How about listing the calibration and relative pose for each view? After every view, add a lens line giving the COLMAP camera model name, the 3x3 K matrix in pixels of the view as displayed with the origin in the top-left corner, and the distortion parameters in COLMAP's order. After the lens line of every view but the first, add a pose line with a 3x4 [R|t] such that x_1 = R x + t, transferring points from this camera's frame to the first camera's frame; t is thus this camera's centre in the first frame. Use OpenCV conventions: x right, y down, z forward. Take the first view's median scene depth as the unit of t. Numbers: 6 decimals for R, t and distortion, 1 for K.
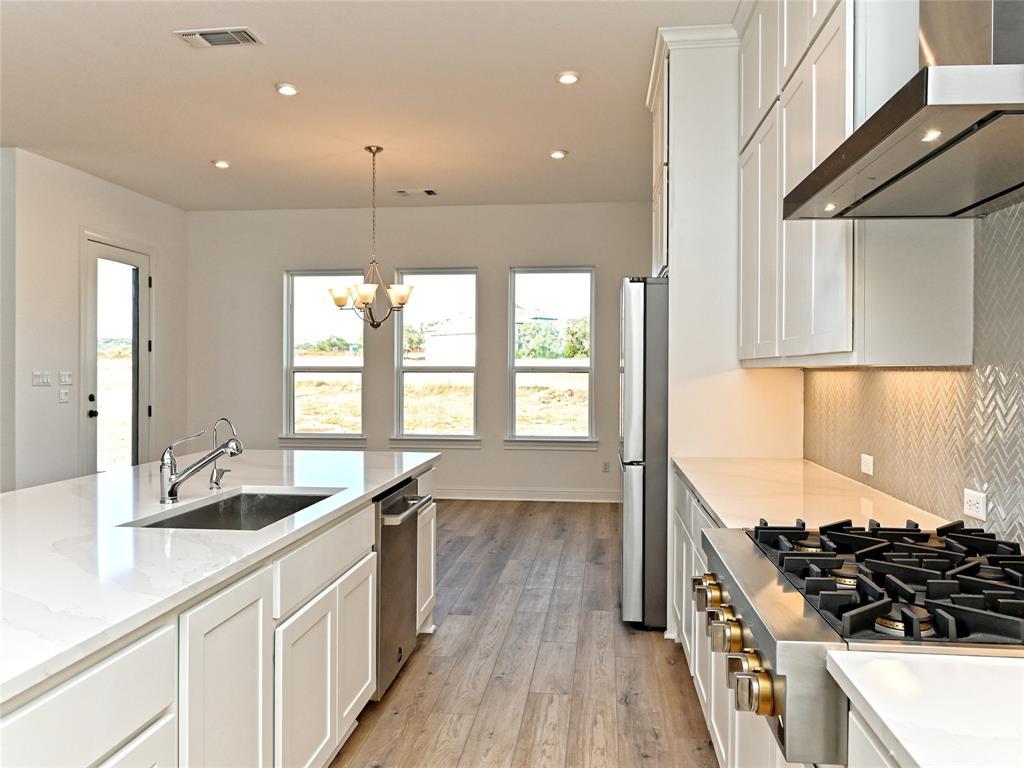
lens RADIAL K [[791.4, 0, 503.7], [0, 791.4, 382.6], [0, 0, 1]] dist [0.039312, 0.001690]
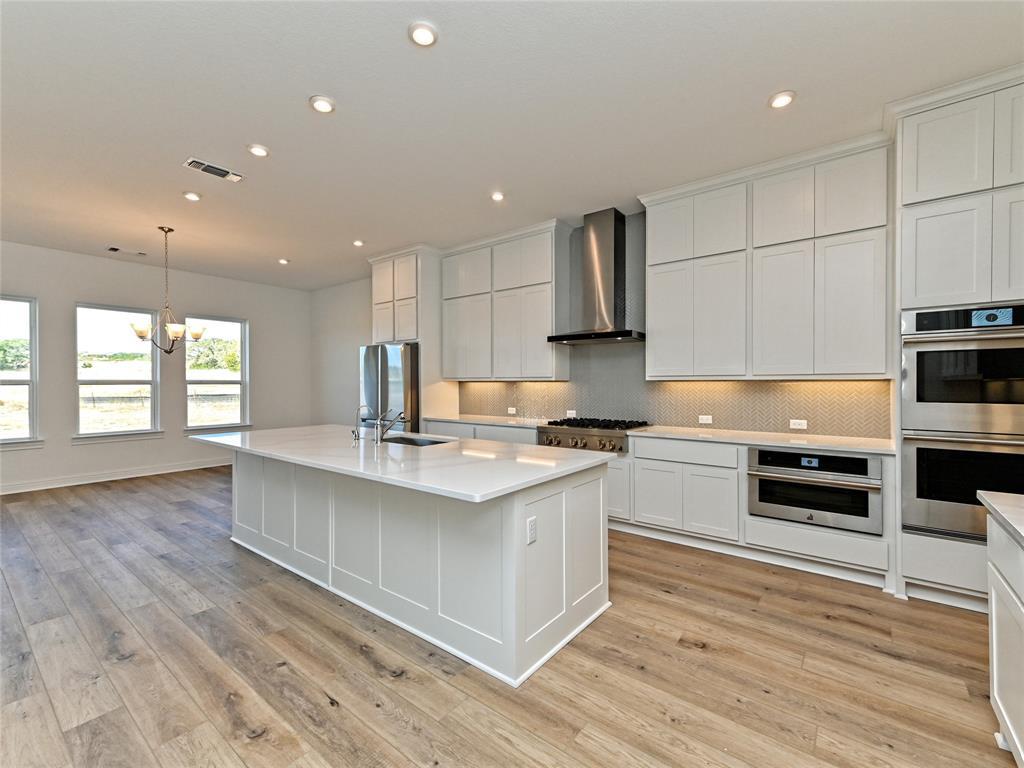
lens RADIAL K [[452.2, 0, 509.1], [0, 452.2, 378.4], [0, 0, 1]] dist [0.016119, 0.000759]
pose [[0.521813, 0.004937, 0.853046, -0.395609], [0.015349, 0.999767, -0.015175, -0.001267], [-0.852922, 0.021012, 0.521615, 0.032260]]
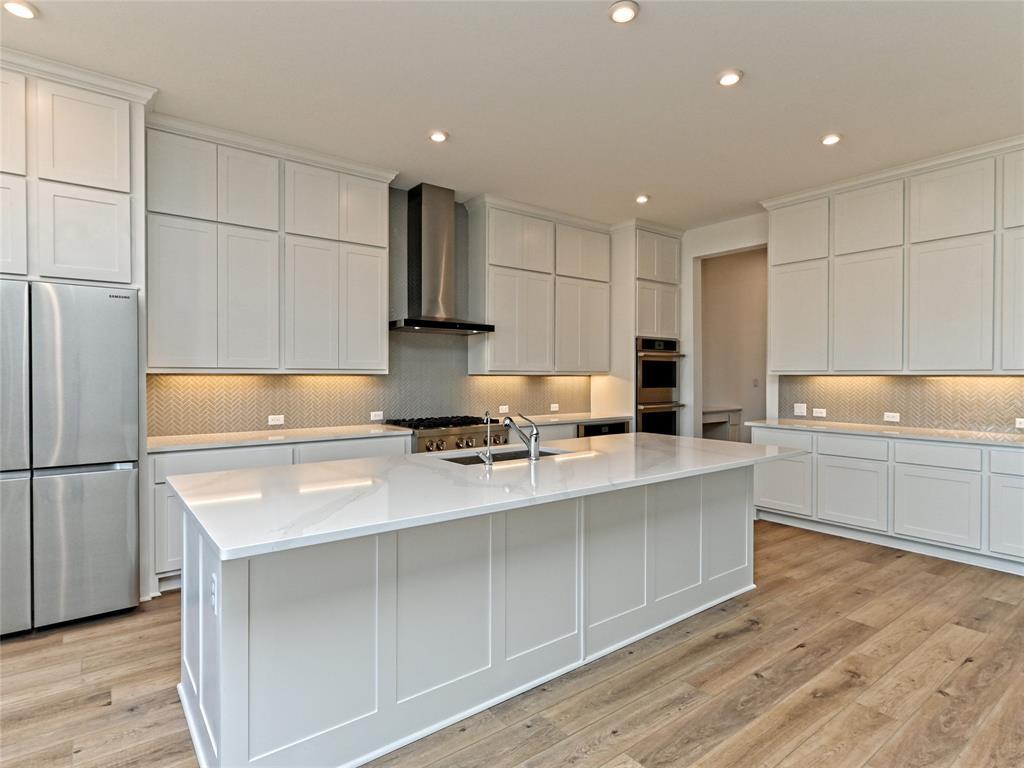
lens RADIAL K [[561.0, 0, 512.1], [0, 561.0, 377.4], [0, 0, 1]] dist [0.019002, 0.000083]
pose [[-0.710777, -0.009050, 0.703360, 0.043568], [0.003963, 0.999850, 0.016870, -0.134306], [-0.703407, 0.014778, -0.710634, 6.950178]]
